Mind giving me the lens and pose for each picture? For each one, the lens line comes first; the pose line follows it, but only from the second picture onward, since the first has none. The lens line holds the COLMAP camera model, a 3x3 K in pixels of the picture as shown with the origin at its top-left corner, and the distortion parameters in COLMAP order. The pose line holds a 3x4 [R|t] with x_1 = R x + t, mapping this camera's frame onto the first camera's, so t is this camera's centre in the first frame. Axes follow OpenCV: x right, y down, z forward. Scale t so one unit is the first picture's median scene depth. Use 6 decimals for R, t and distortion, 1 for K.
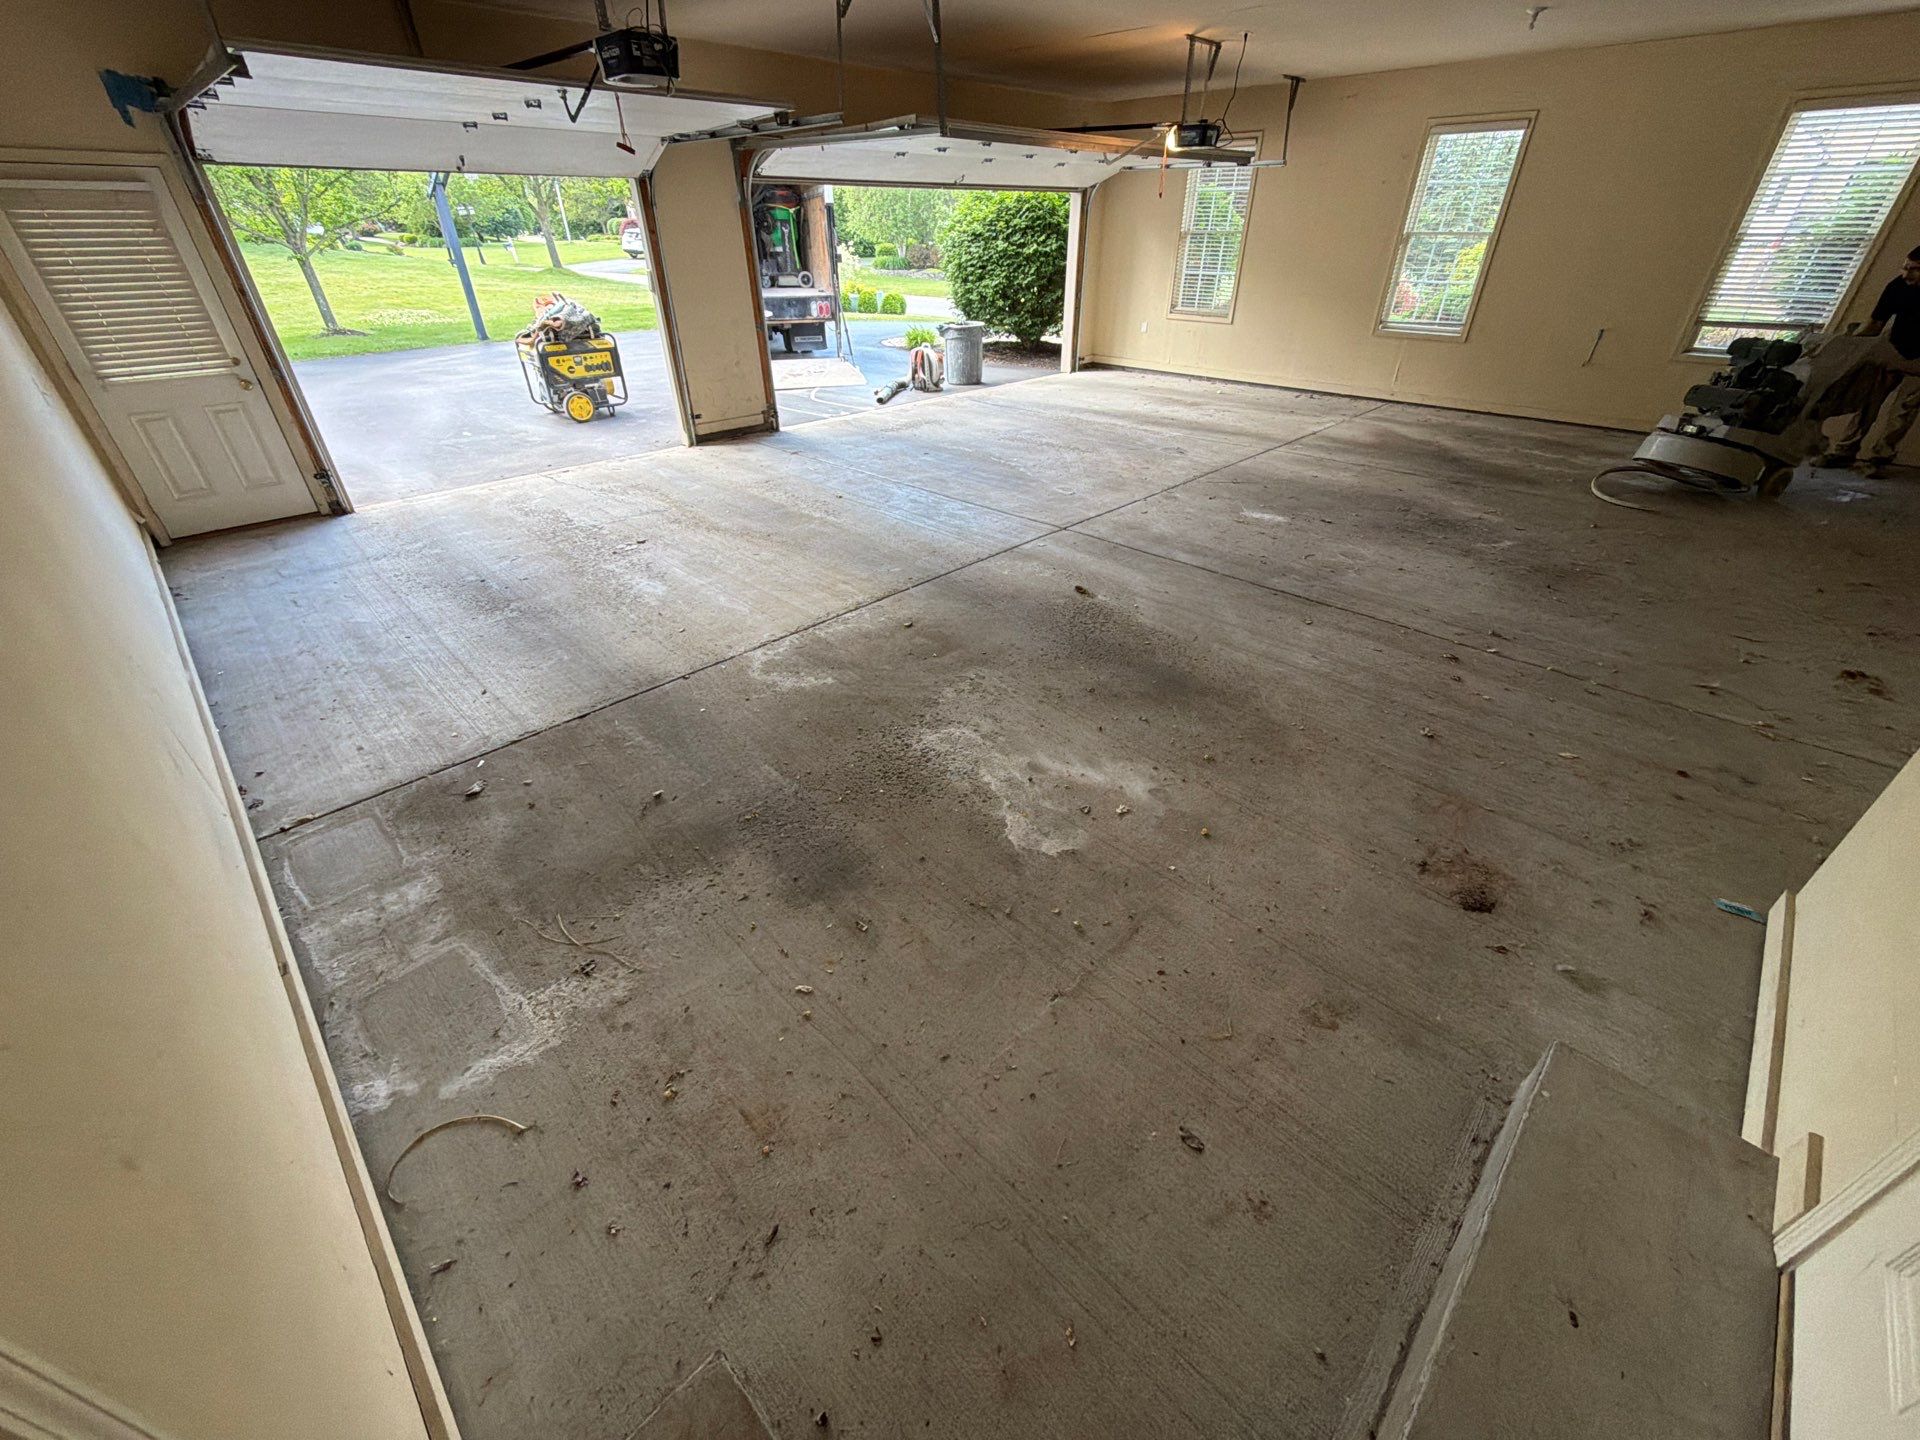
lens RADIAL K [[762.1, 0, 961.1], [0, 762.1, 726.8], [0, 0, 1]] dist [-0.001629, -0.000369]
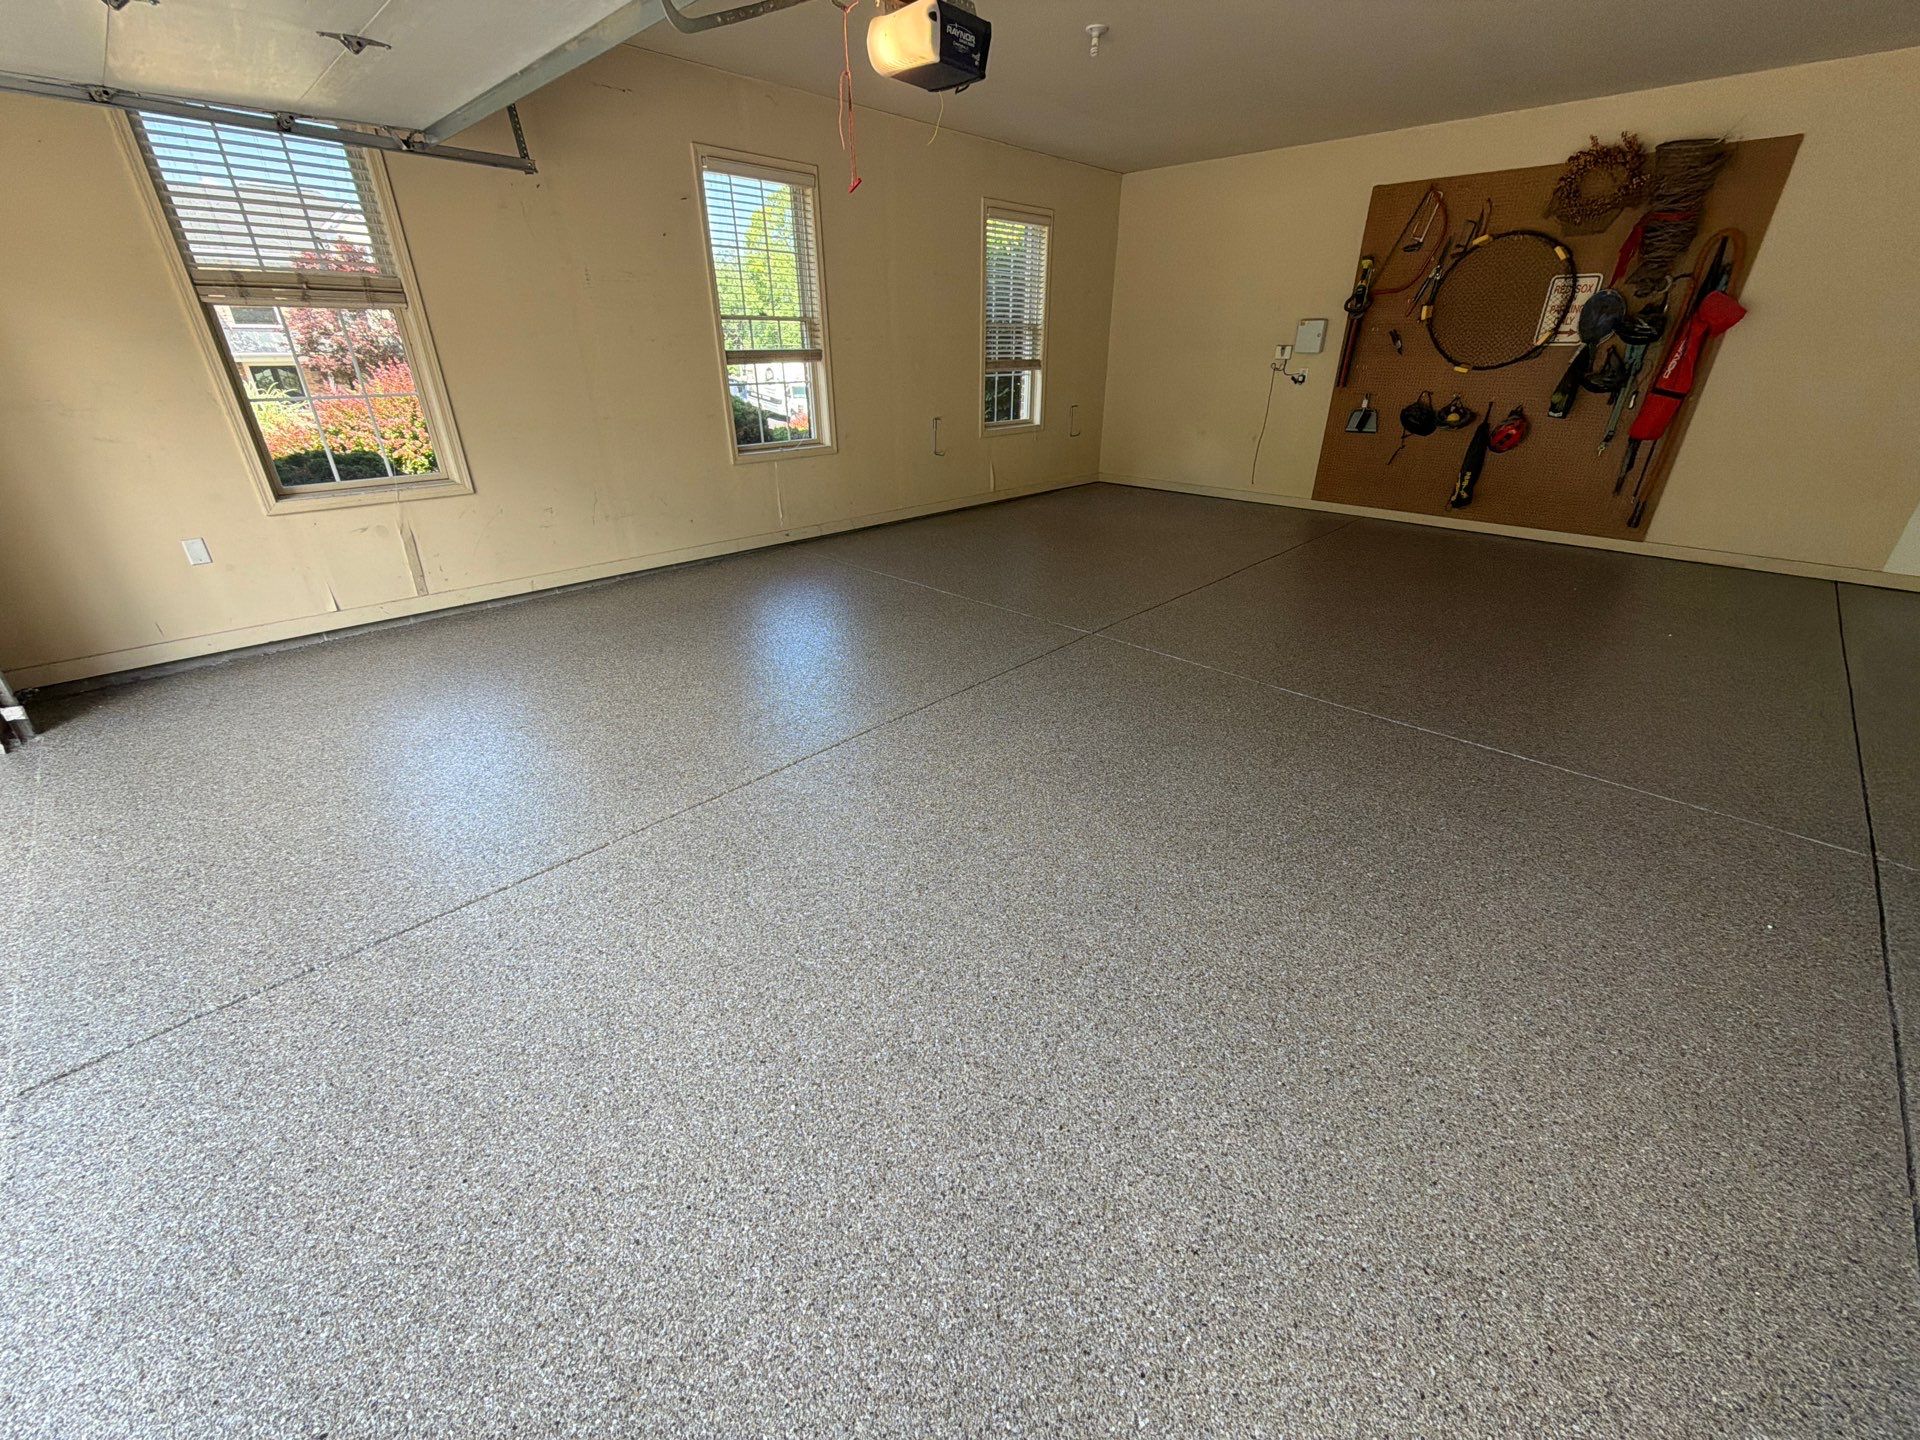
lens RADIAL K [[762.1, 0, 958.0], [0, 762.1, 719.3], [0, 0, 1]] dist [-0.001629, -0.000369]
pose [[-0.002915, -0.440374, 0.897810, -0.195755], [0.545866, 0.751551, 0.370407, -0.651932], [-0.837868, 0.491163, 0.238194, 1.056639]]
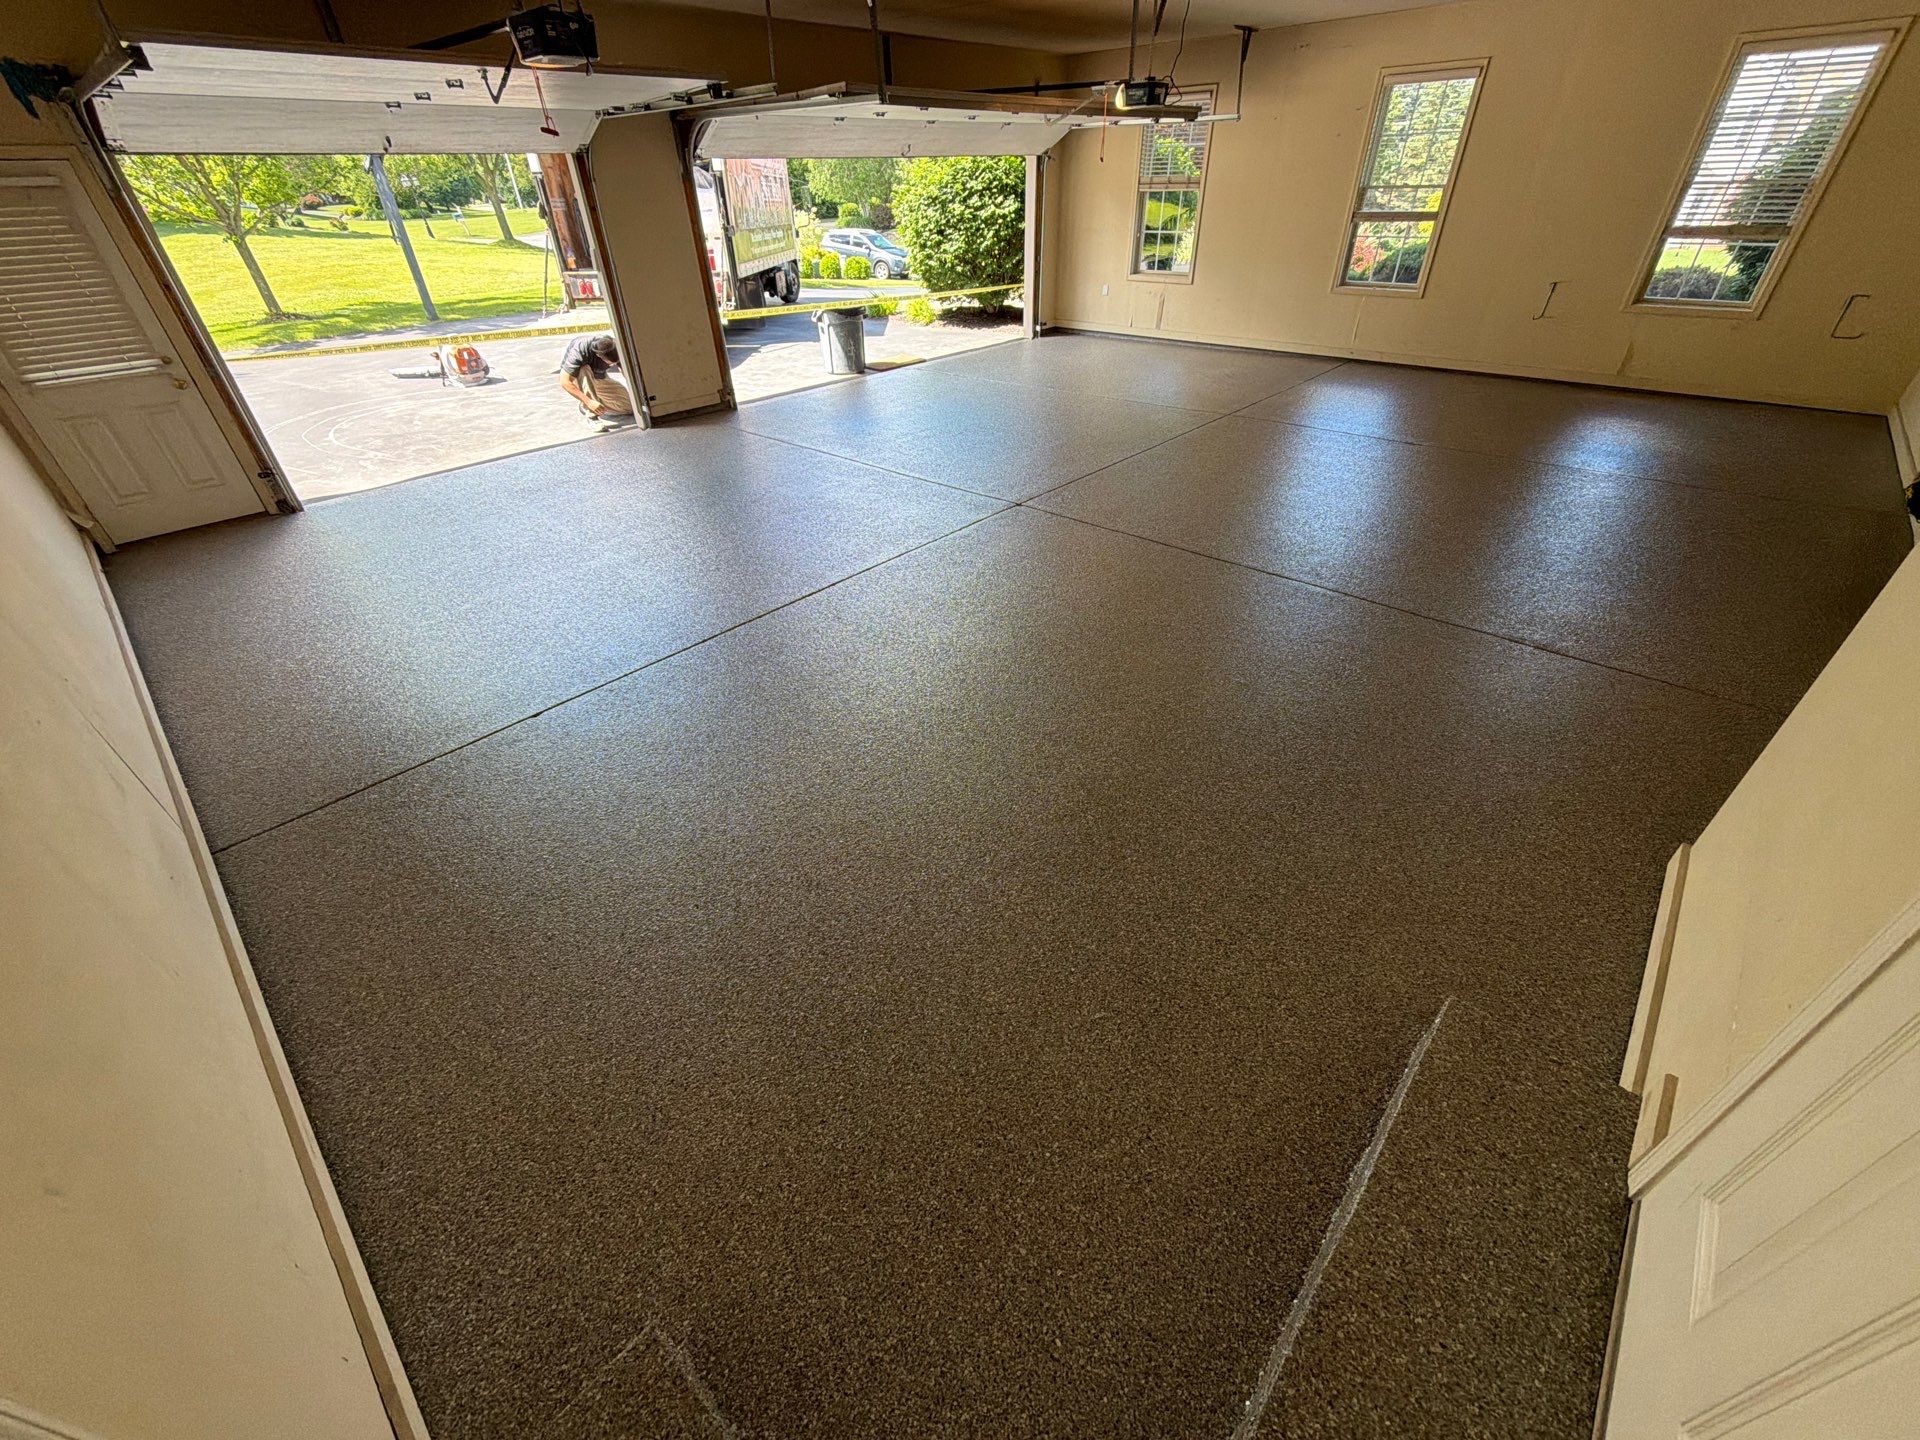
lens RADIAL K [[762.1, 0, 961.7], [0, 762.1, 725.8], [0, 0, 1]] dist [-0.001629, -0.000369]
pose [[0.999127, -0.038340, 0.016588, 0.026202], [0.037662, 0.998512, 0.039435, -0.009225], [-0.018075, -0.038776, 0.999084, -0.009982]]
